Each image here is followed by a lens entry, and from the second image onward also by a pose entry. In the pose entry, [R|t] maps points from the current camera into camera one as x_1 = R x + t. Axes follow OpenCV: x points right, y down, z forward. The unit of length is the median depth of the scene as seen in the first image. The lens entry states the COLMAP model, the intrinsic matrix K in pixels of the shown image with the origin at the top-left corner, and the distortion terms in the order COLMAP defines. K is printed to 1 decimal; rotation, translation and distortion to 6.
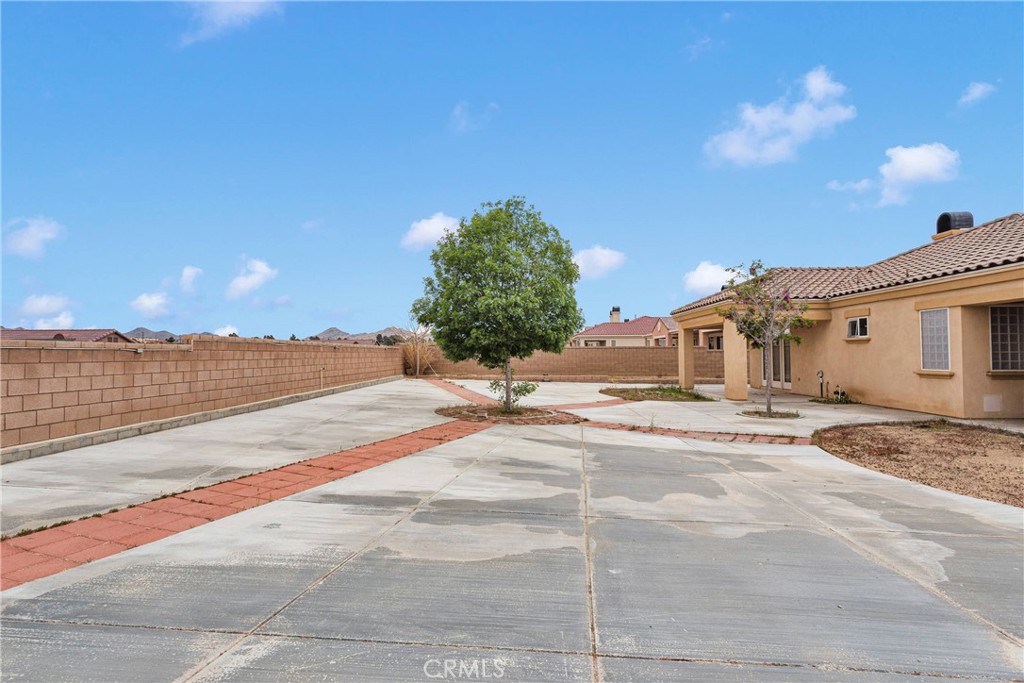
lens RADIAL K [[506.3, 0, 492.7], [0, 506.3, 320.6], [0, 0, 1]] dist [0.000899, 0.000191]
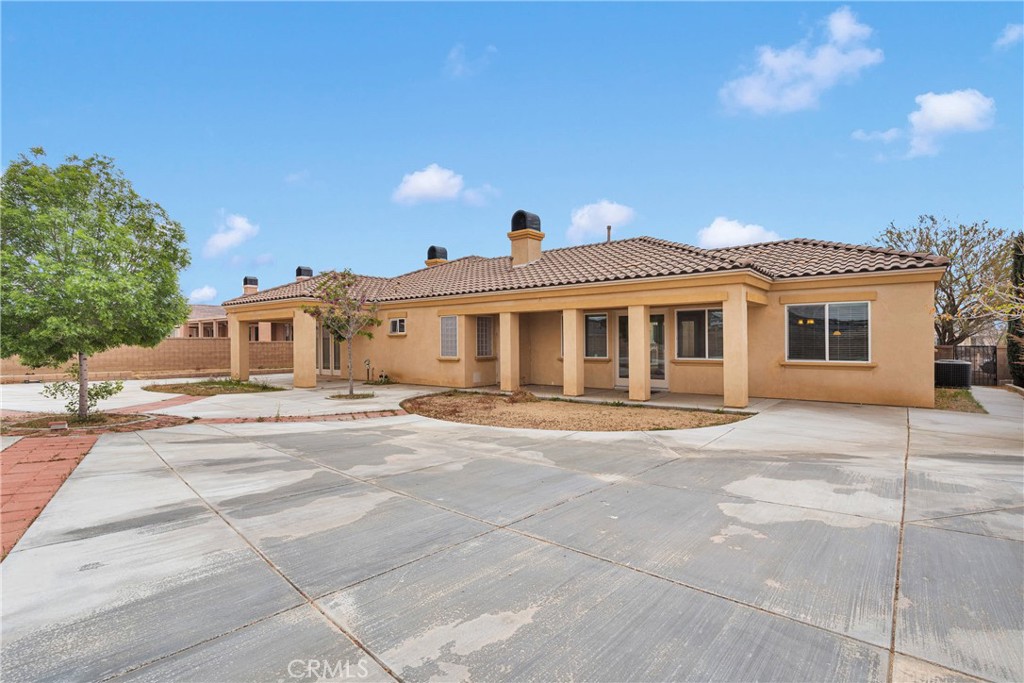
lens RADIAL K [[506.3, 0, 492.7], [0, 506.3, 320.6], [0, 0, 1]] dist [0.000899, 0.000191]
pose [[0.609138, 0.035169, 0.792284, -0.240240], [-0.050923, 0.998689, -0.005180, -0.008417], [-0.791428, -0.037190, 0.610131, -0.003360]]
